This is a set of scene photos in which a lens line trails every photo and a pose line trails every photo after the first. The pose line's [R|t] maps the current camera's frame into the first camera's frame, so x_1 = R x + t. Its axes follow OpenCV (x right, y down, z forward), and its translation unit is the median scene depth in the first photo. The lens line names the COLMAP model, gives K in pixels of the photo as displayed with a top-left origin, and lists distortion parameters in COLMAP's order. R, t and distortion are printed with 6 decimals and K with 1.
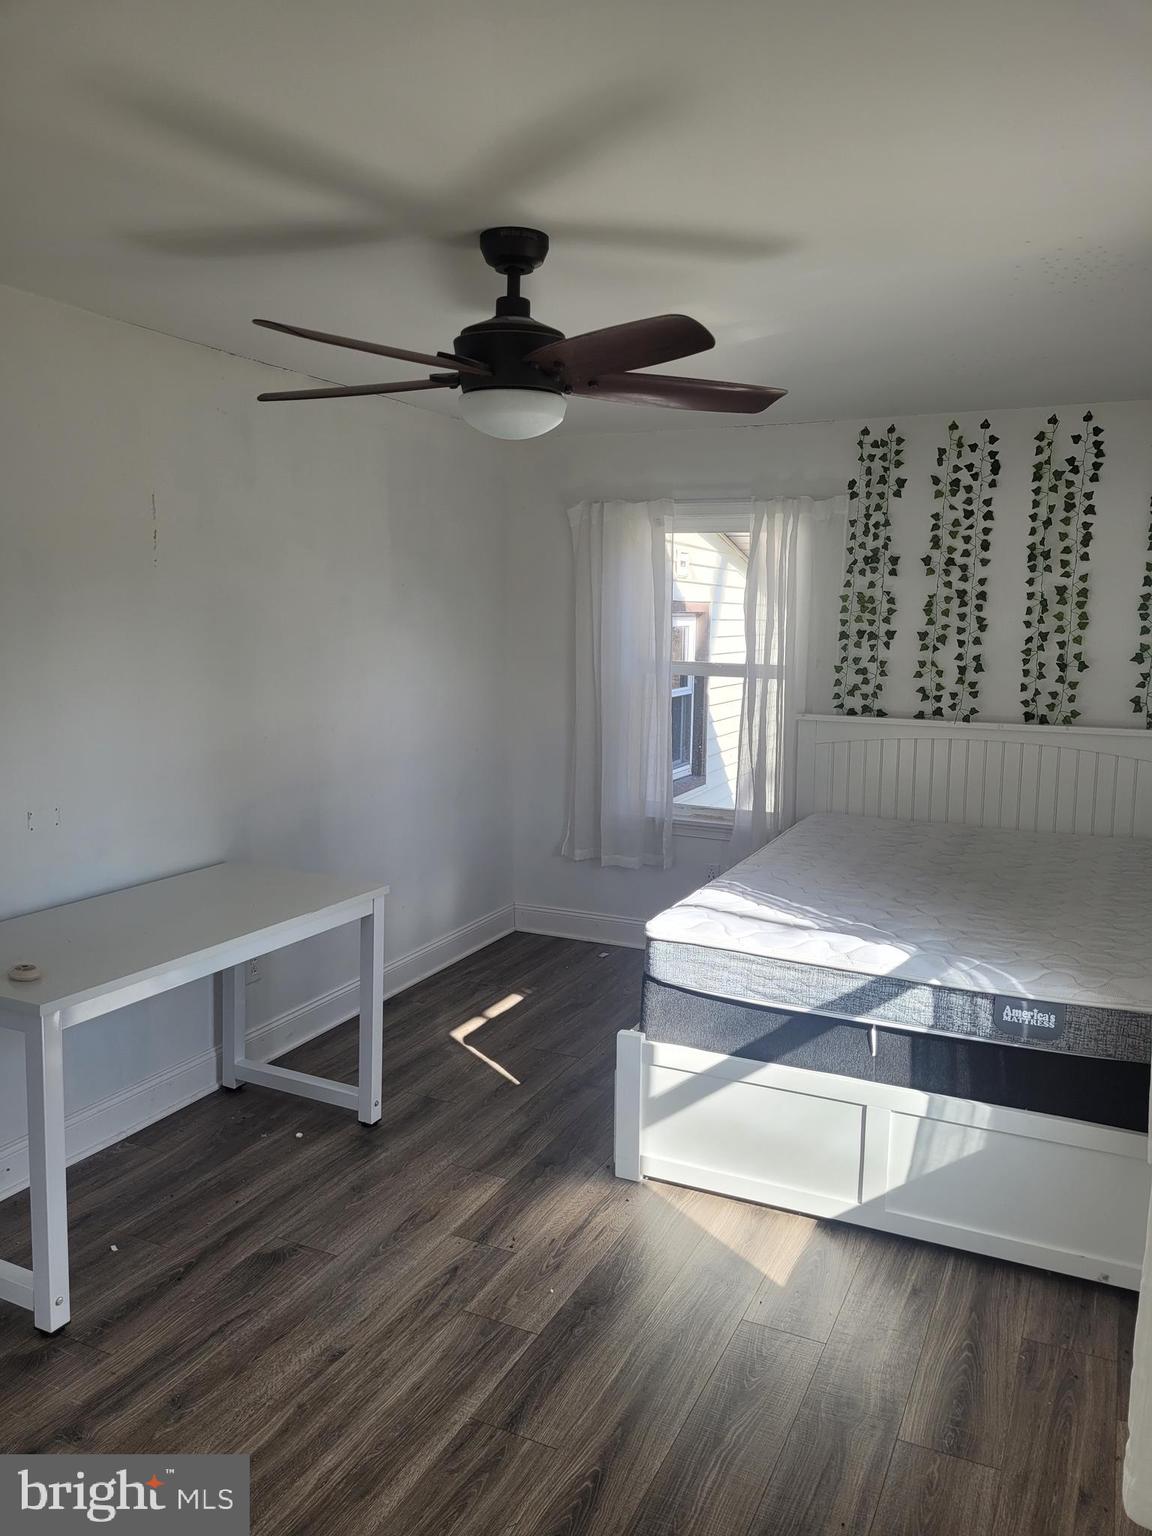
lens RADIAL K [[1165.0, 0, 572.3], [0, 1165.0, 759.1], [0, 0, 1]] dist [0.052256, -0.045366]
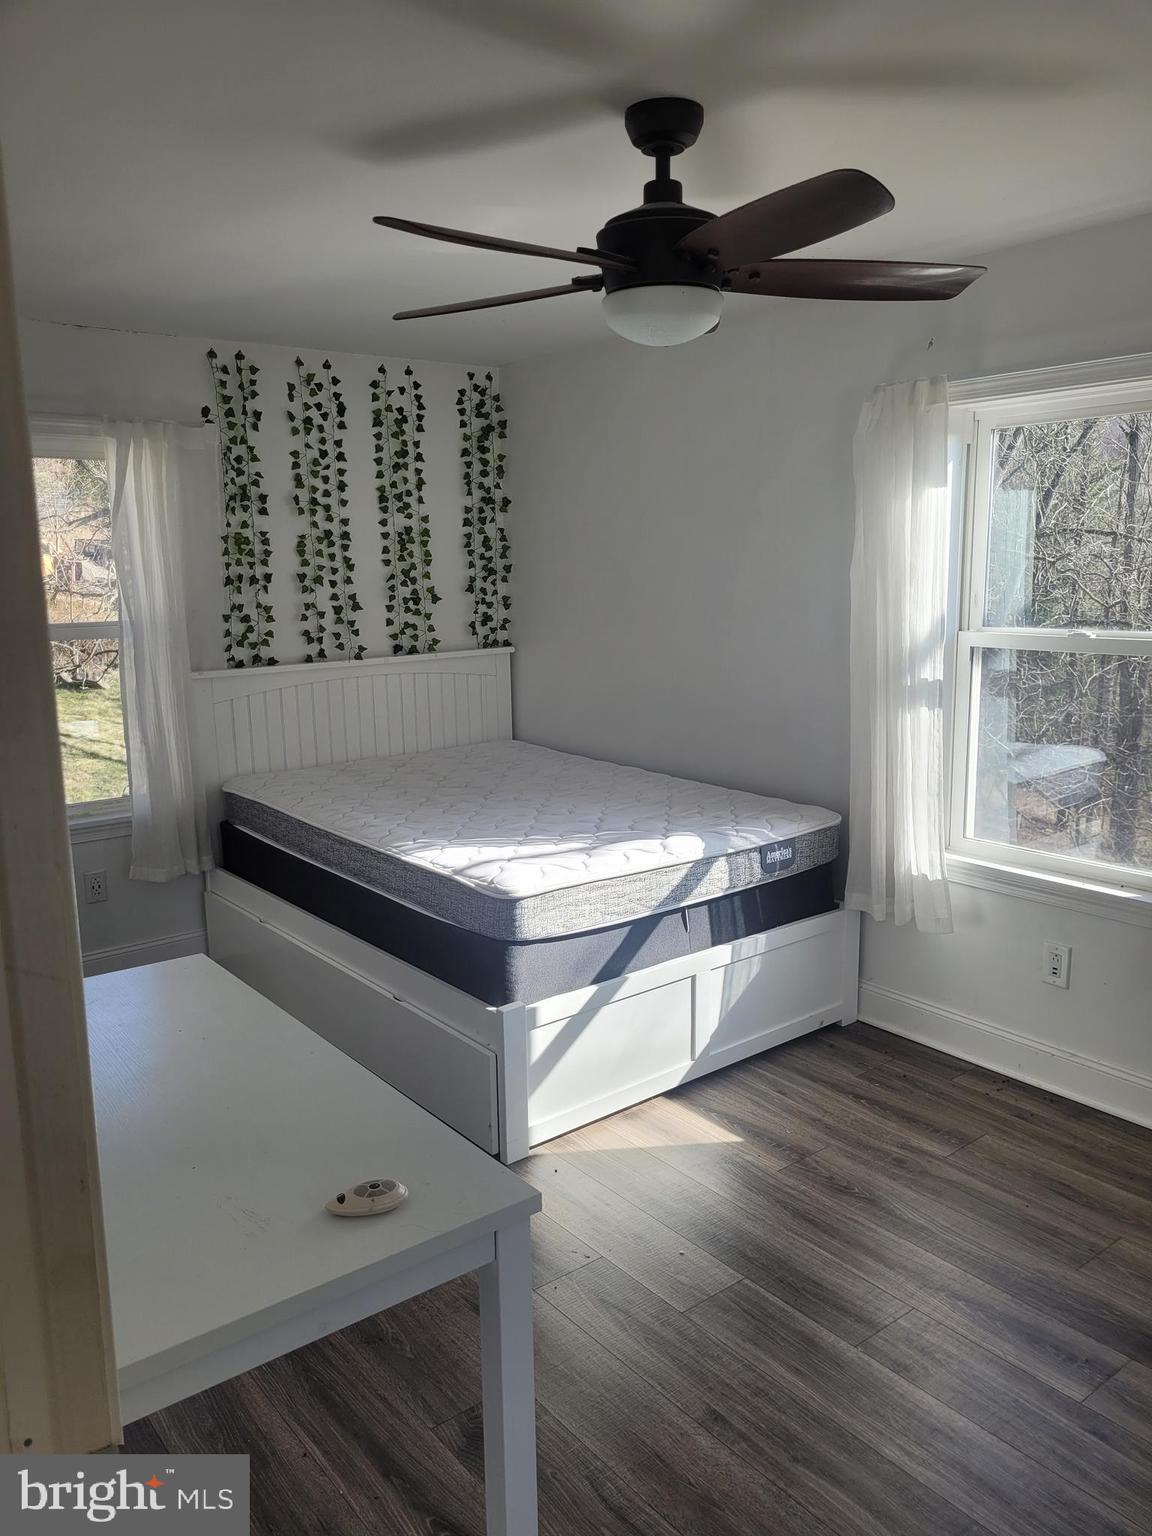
lens RADIAL K [[1165.0, 0, 574.2], [0, 1165.0, 767.9], [0, 0, 1]] dist [0.052256, -0.045366]
pose [[0.435765, -0.180564, 0.881763, -0.507652], [0.142107, 0.981185, 0.130695, -0.045885], [-0.888771, 0.068353, 0.453226, 0.375796]]
